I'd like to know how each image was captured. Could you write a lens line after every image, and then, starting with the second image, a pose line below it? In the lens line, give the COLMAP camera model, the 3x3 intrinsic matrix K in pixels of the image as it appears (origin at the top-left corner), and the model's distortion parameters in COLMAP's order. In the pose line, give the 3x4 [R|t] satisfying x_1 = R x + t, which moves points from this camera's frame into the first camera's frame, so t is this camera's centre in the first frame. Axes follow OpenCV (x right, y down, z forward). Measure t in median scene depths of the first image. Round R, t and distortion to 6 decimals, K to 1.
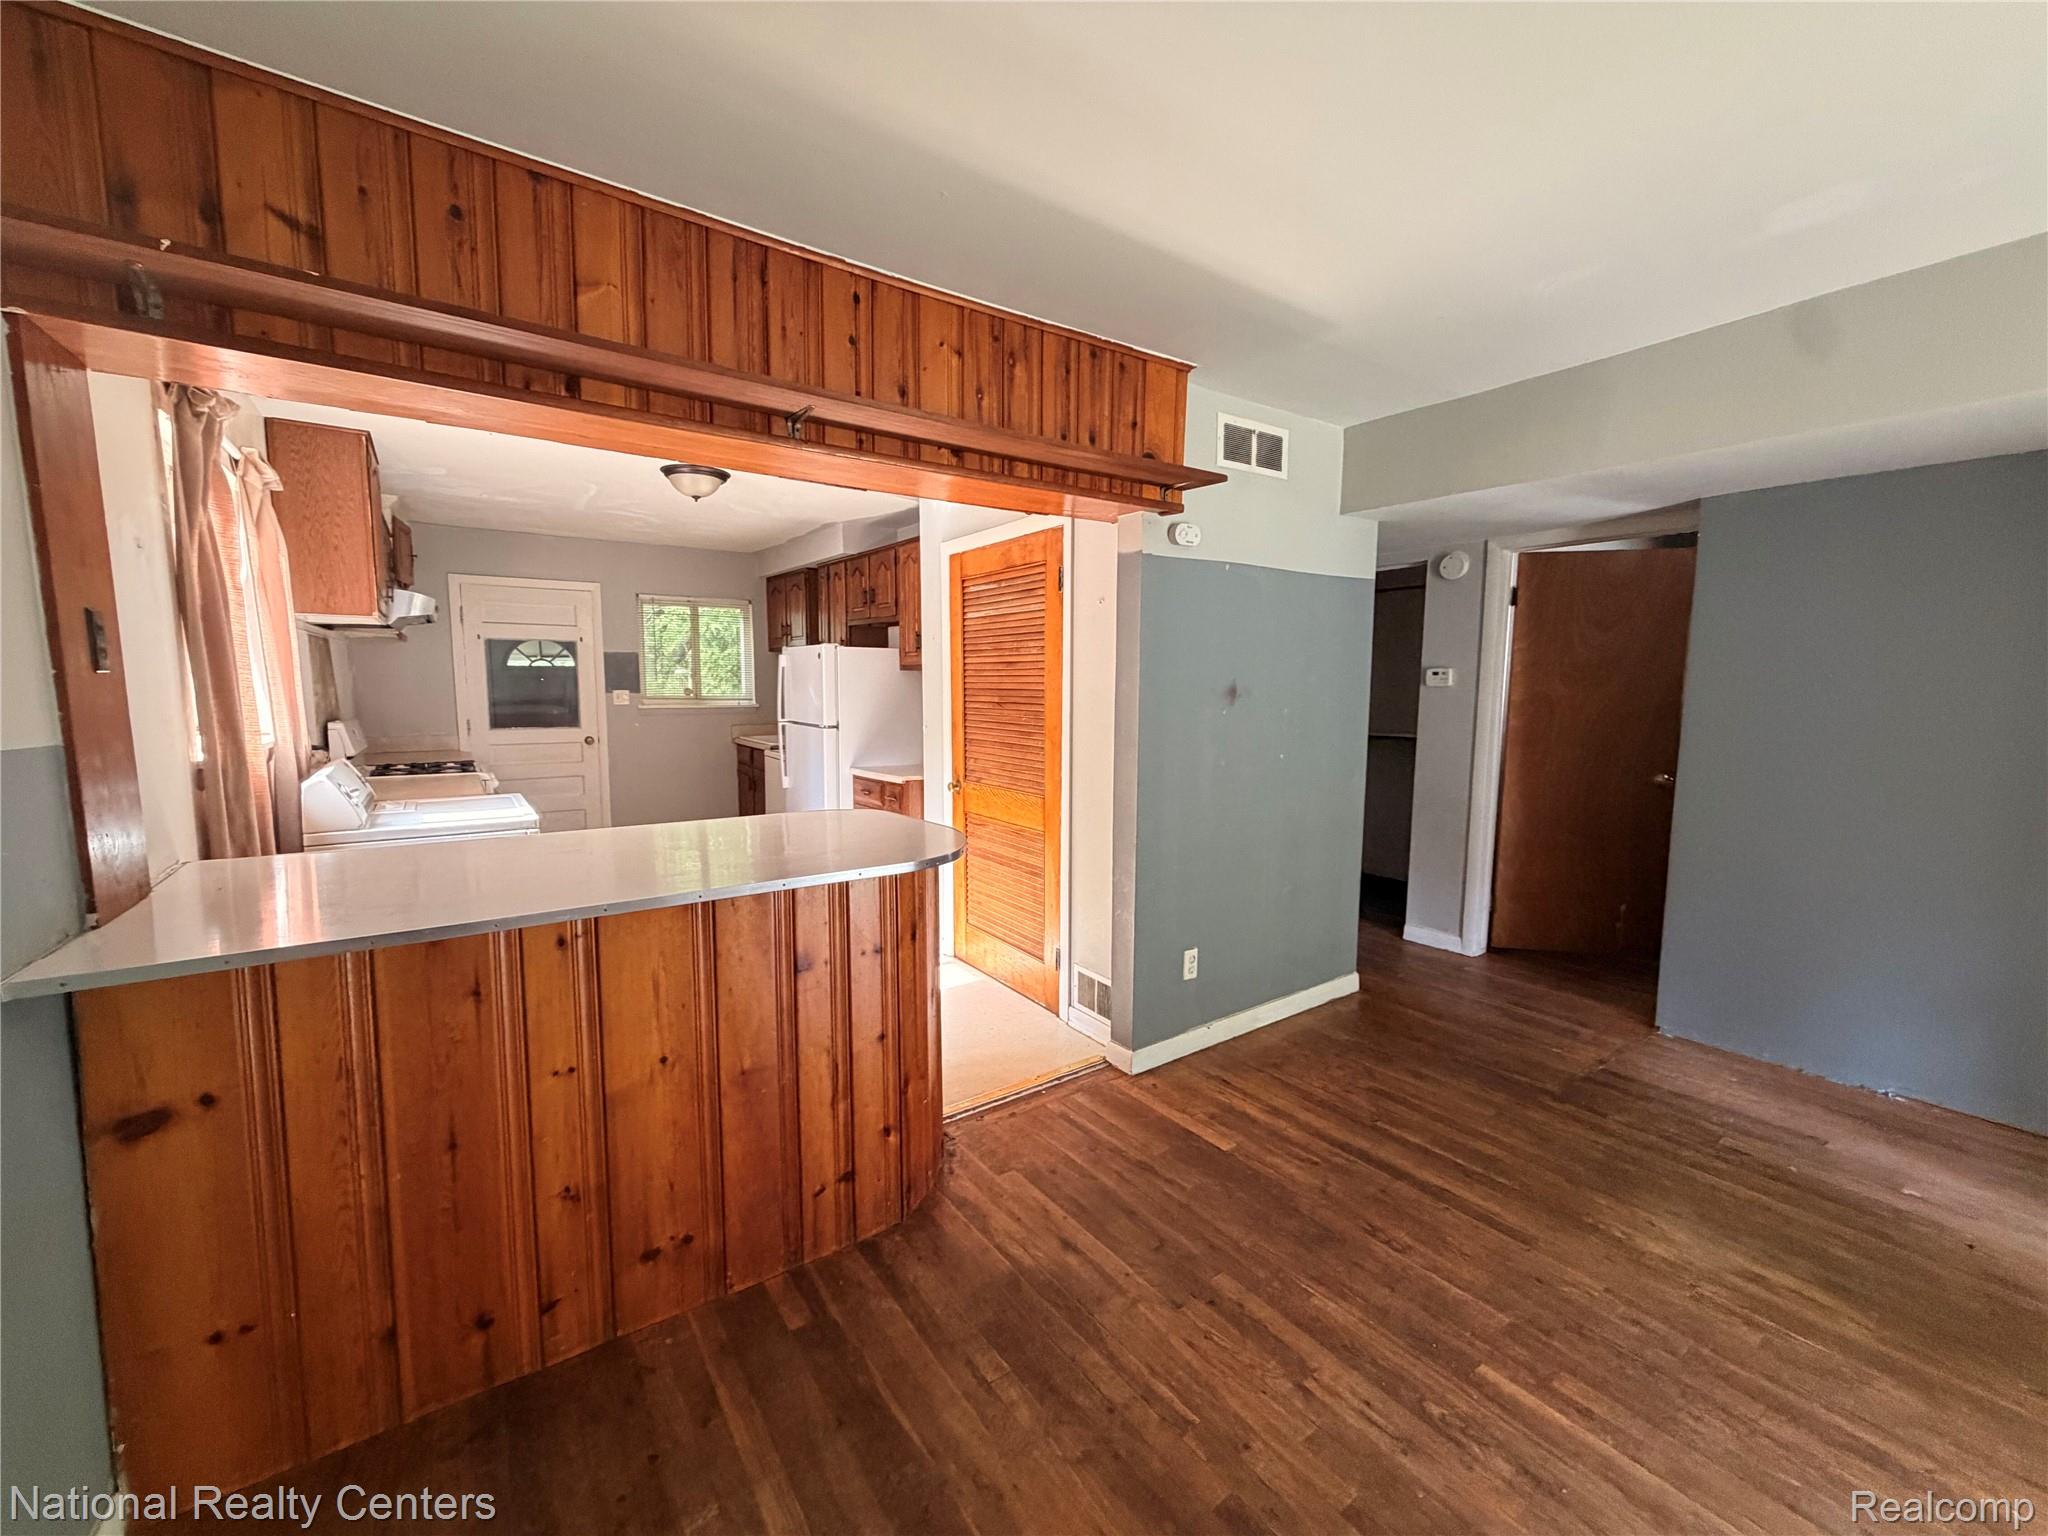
lens RADIAL K [[817.0, 0, 1024.0], [0, 817.0, 768.0], [0, 0, 1]] dist [0.001736, 0.000353]
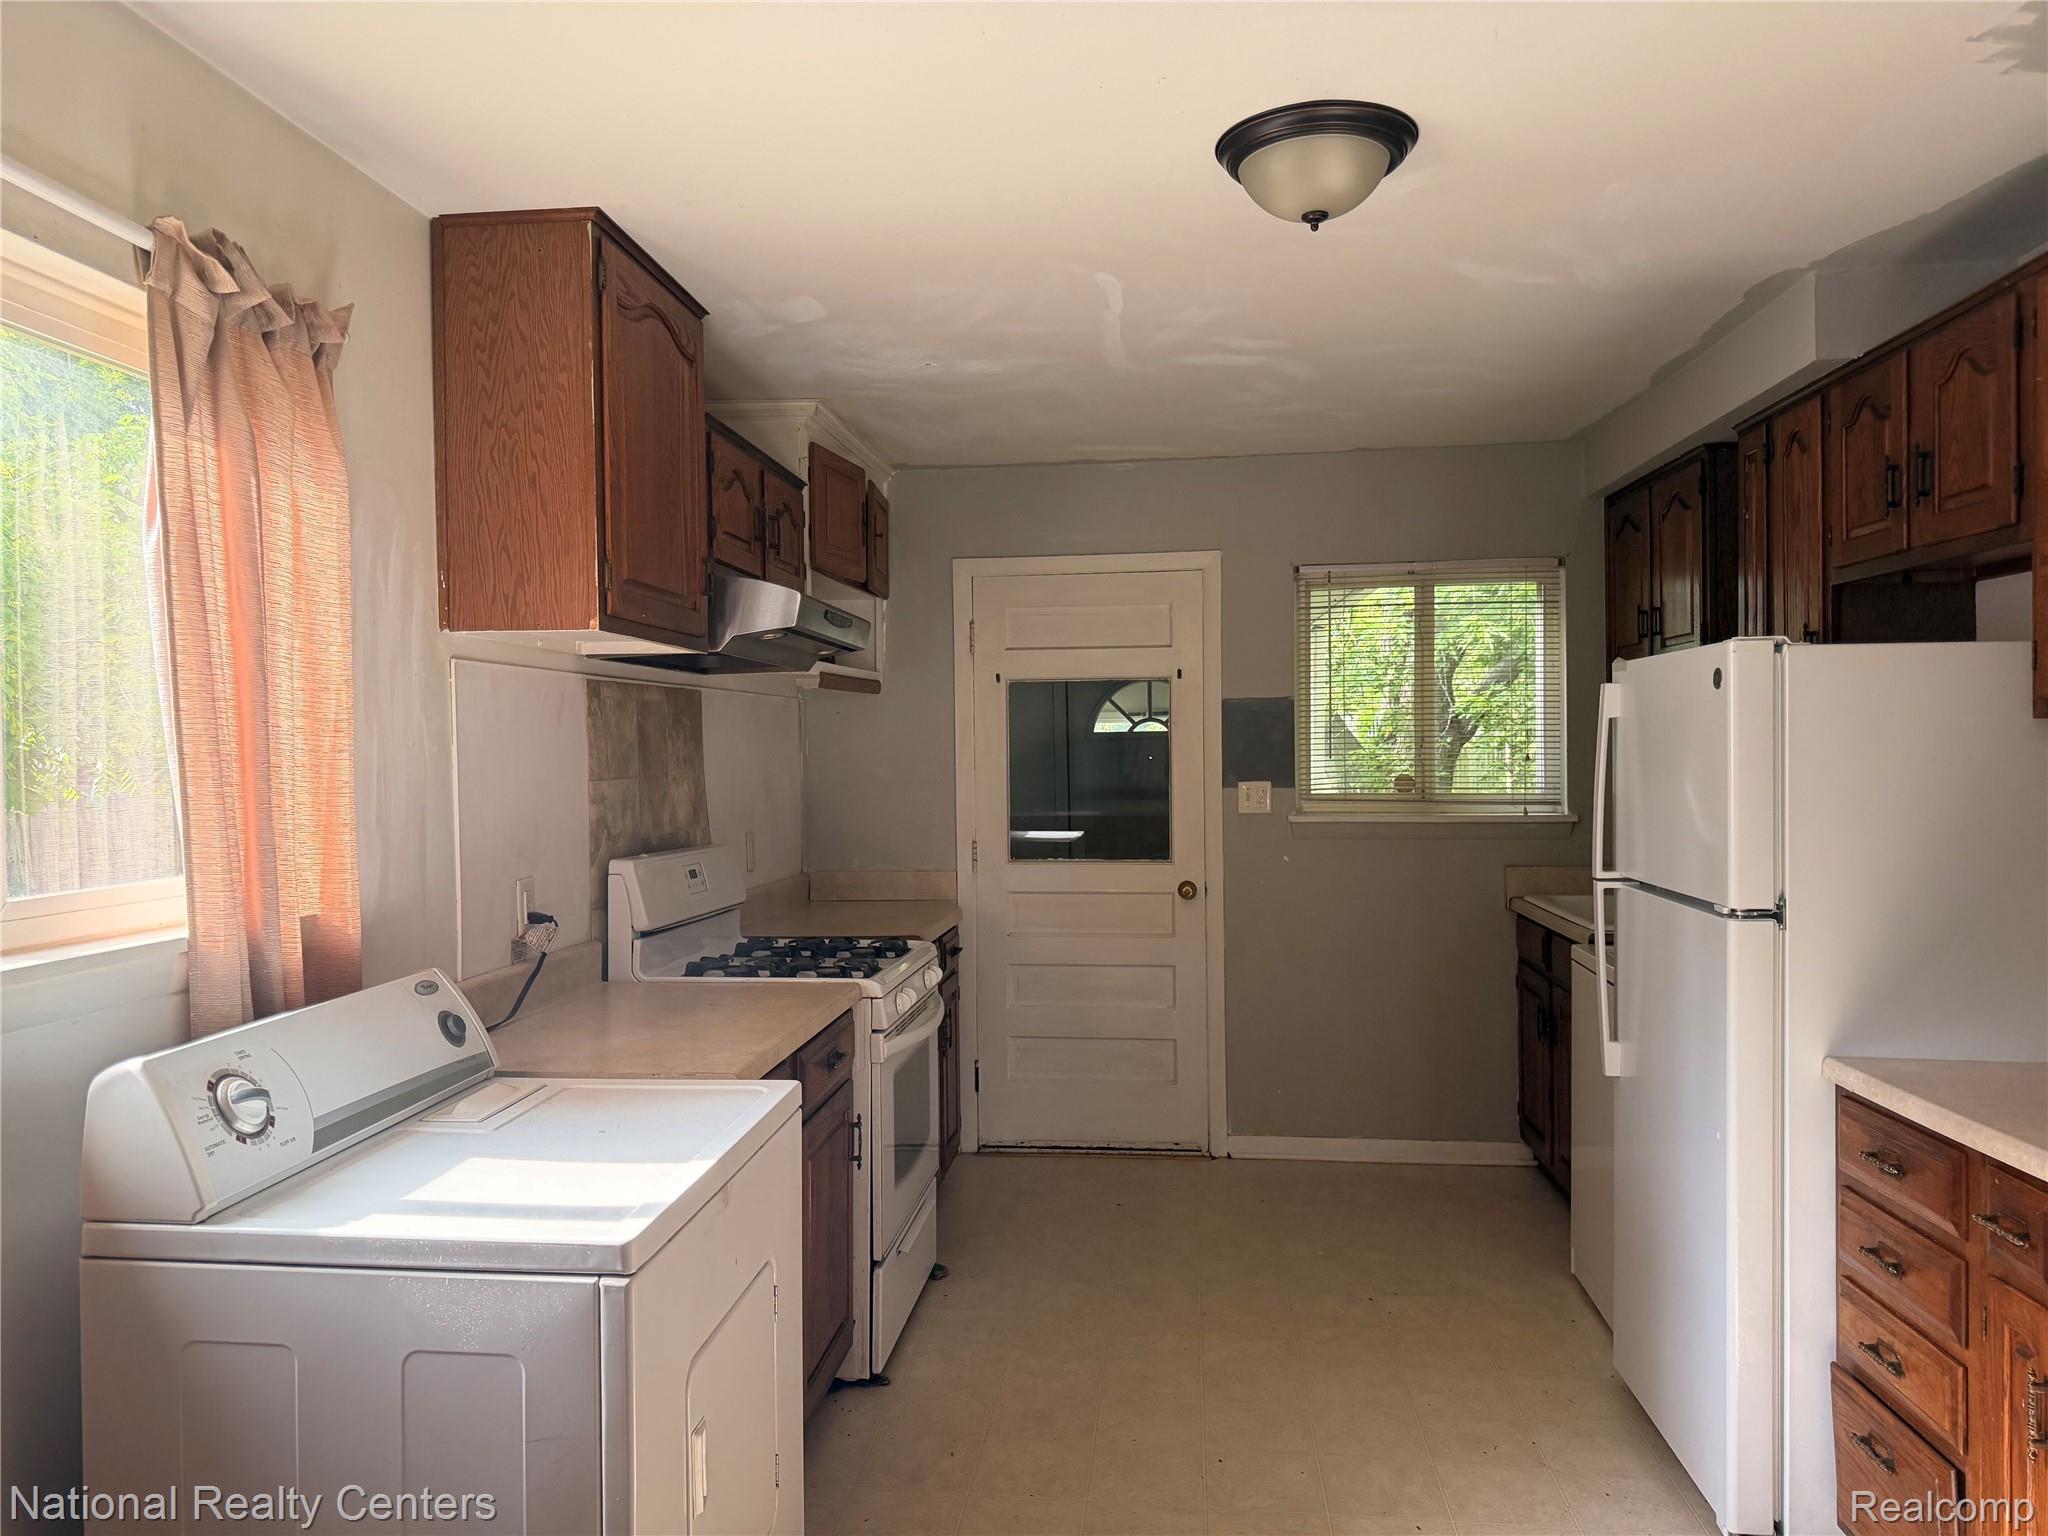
lens RADIAL K [[1436.6, 0, 1014.5], [0, 1436.6, 773.1], [0, 0, 1]] dist [0.108143, -0.148621]
pose [[0.746312, -0.003904, -0.665585, -0.139818], [-0.055515, 0.996133, -0.068091, -0.084572], [0.663277, 0.087767, 0.743210, 0.711538]]
